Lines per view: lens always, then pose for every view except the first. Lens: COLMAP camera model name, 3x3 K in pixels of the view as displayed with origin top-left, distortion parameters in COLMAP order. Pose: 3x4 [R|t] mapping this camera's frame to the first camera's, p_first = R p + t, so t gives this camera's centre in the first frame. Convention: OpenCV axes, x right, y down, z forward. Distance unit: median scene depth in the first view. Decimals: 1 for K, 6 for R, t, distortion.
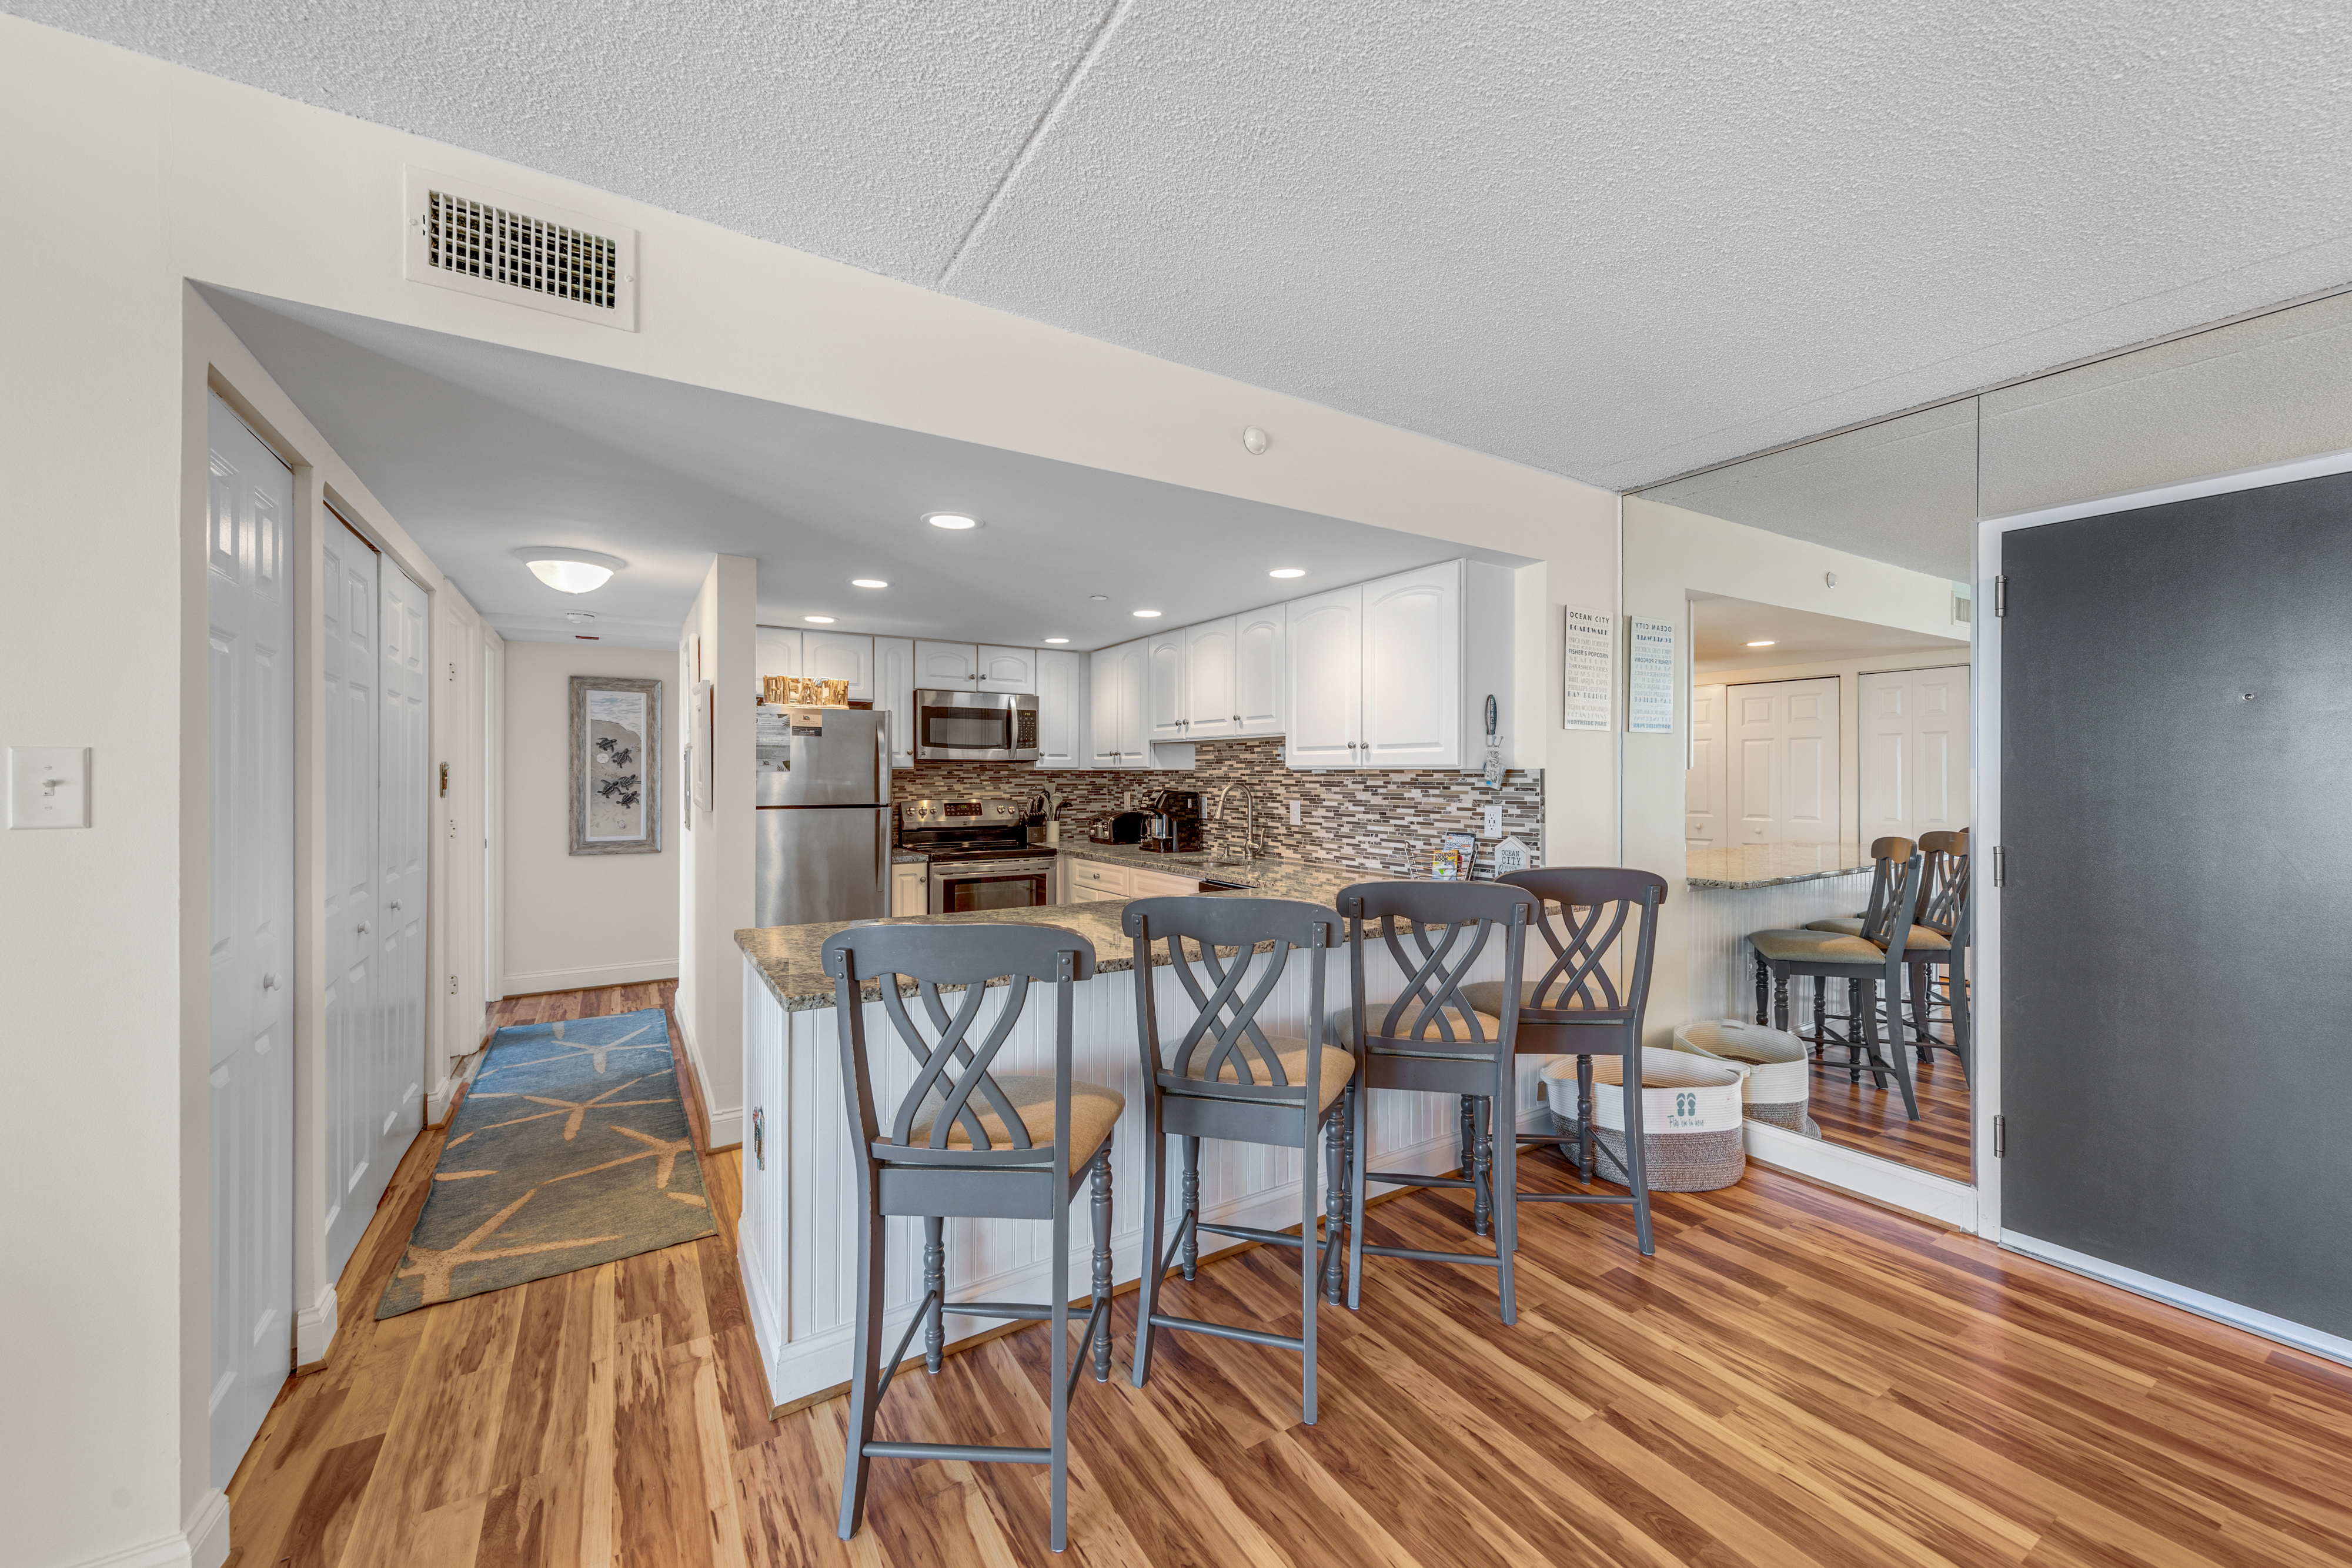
lens RADIAL K [[929.9, 0, 1200.7], [0, 929.9, 764.0], [0, 0, 1]] dist [0.002870, -0.000802]
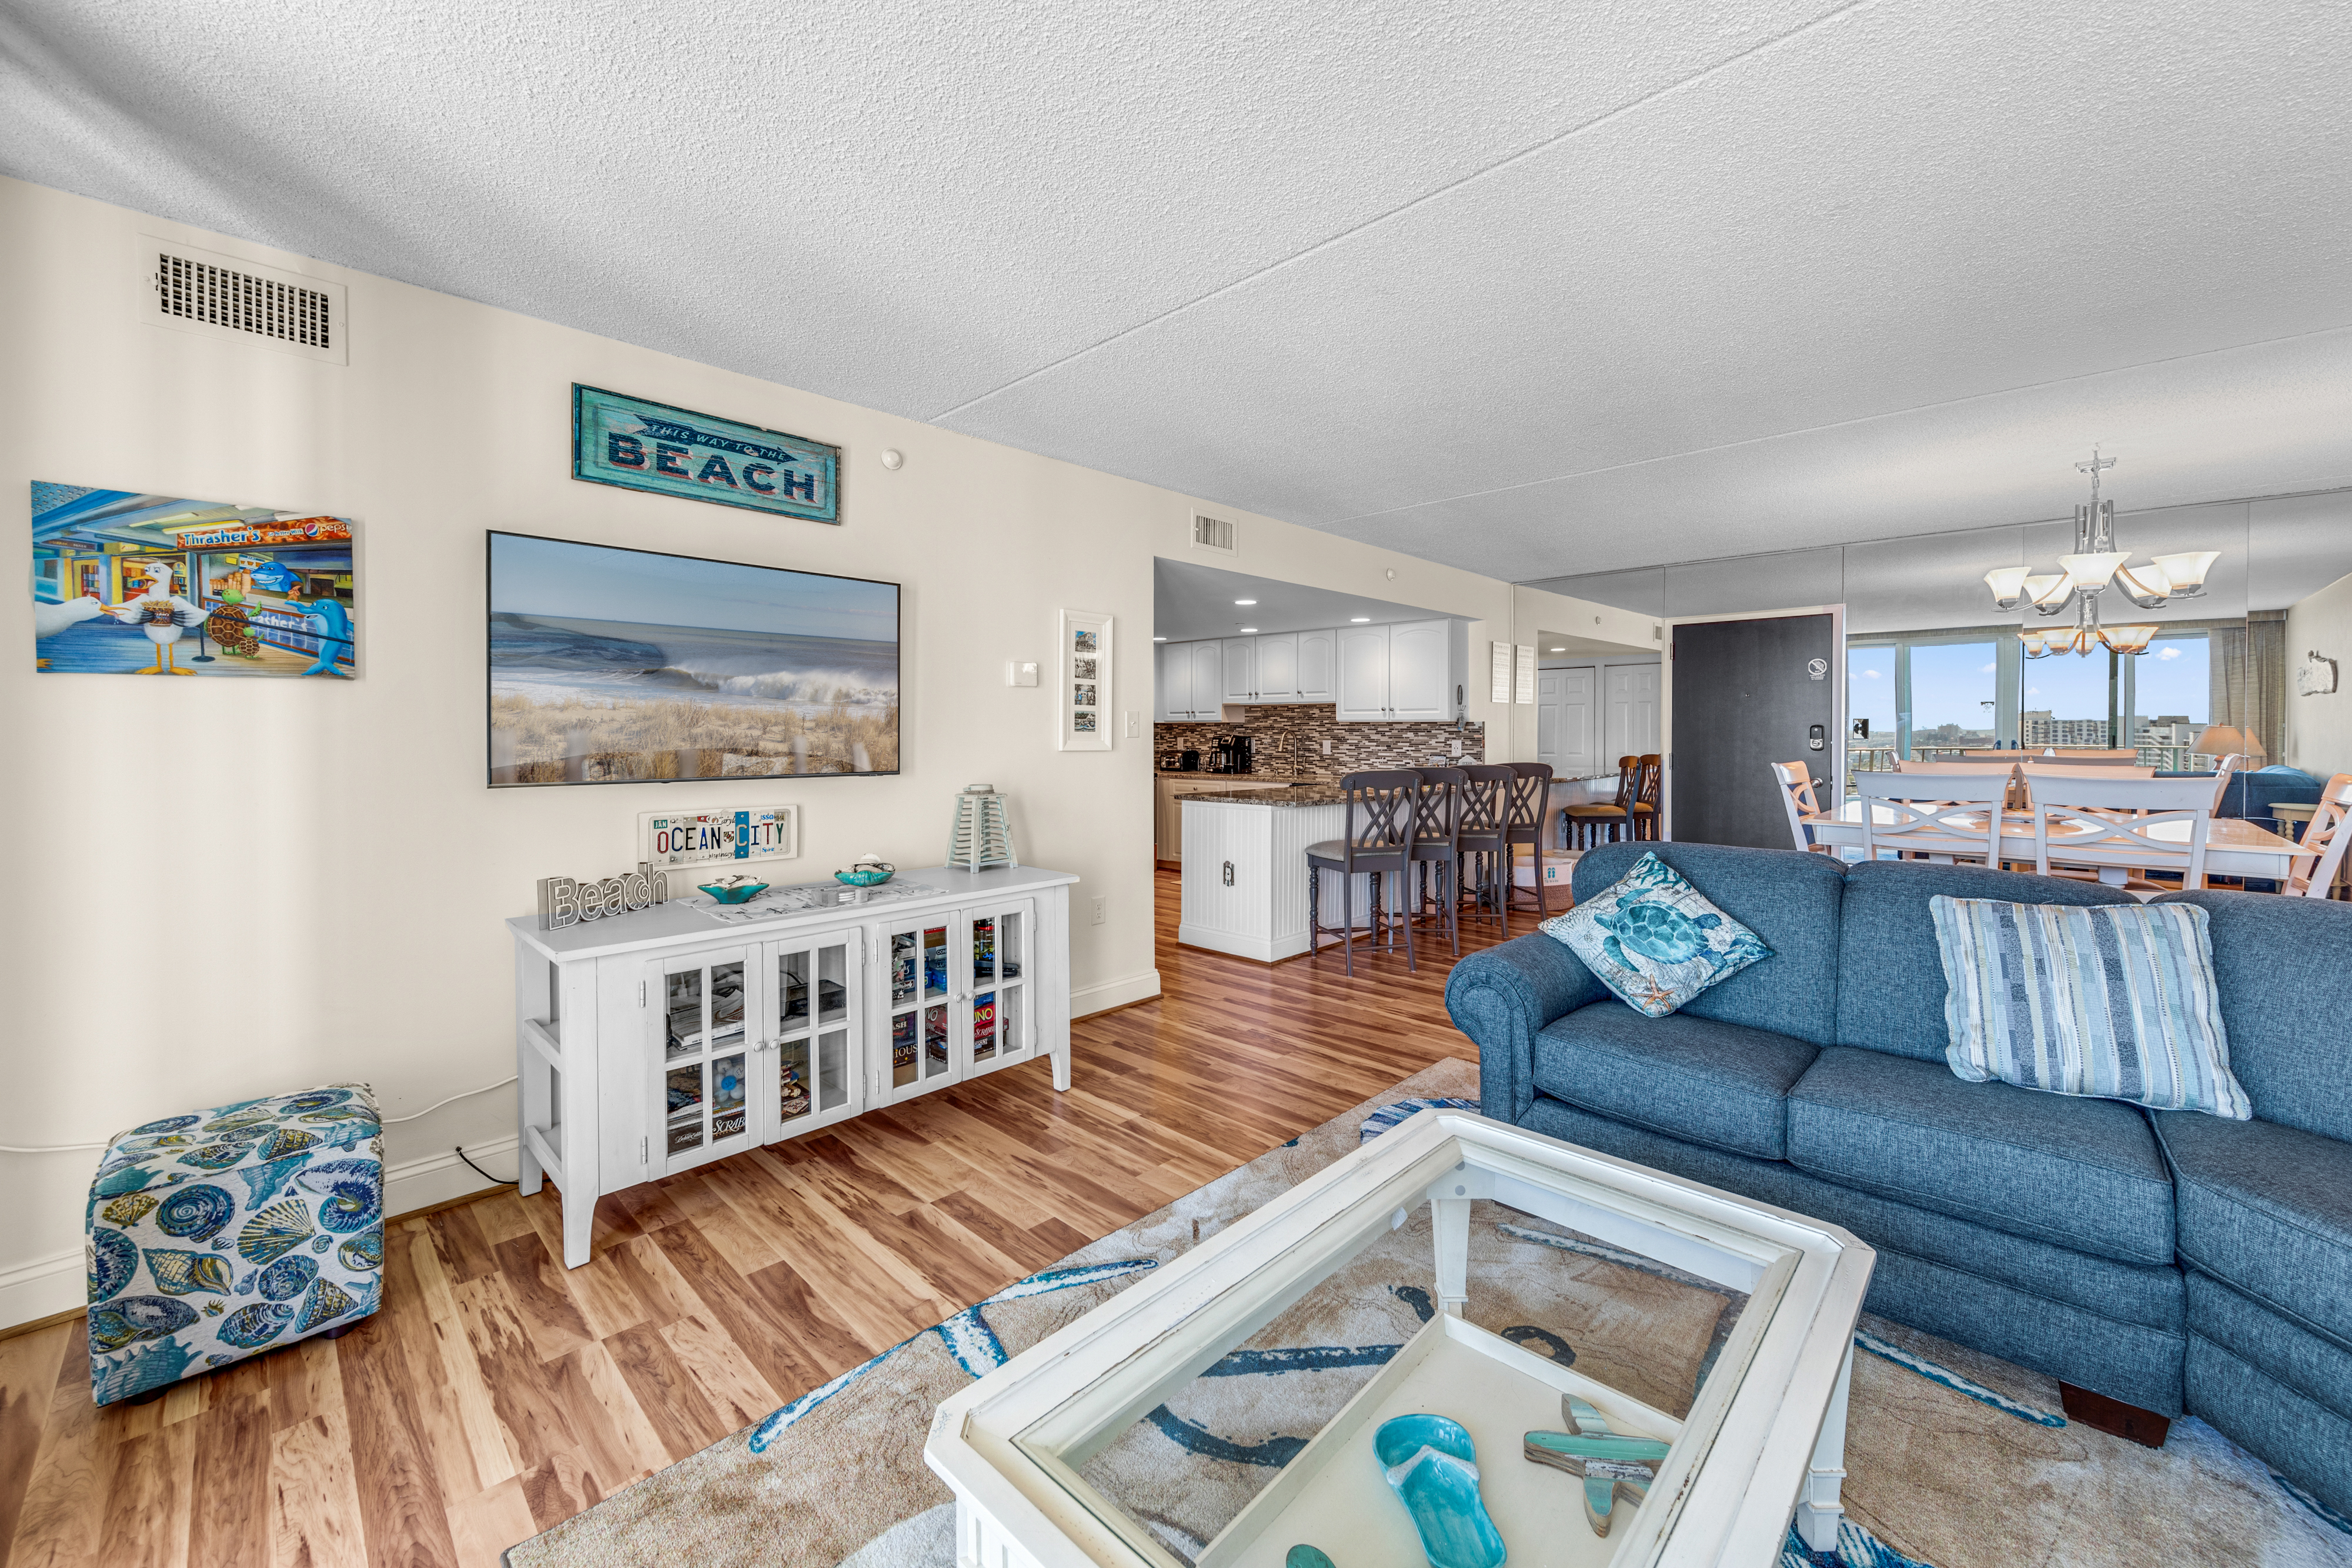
lens RADIAL K [[929.9, 0, 1157.5], [0, 929.9, 733.2], [0, 0, 1]] dist [0.002870, -0.000802]
pose [[0.980076, -0.000991, 0.198619, -0.624649], [-0.001863, 0.999898, 0.014183, 0.001937], [-0.198613, -0.014270, 0.979974, -0.733683]]
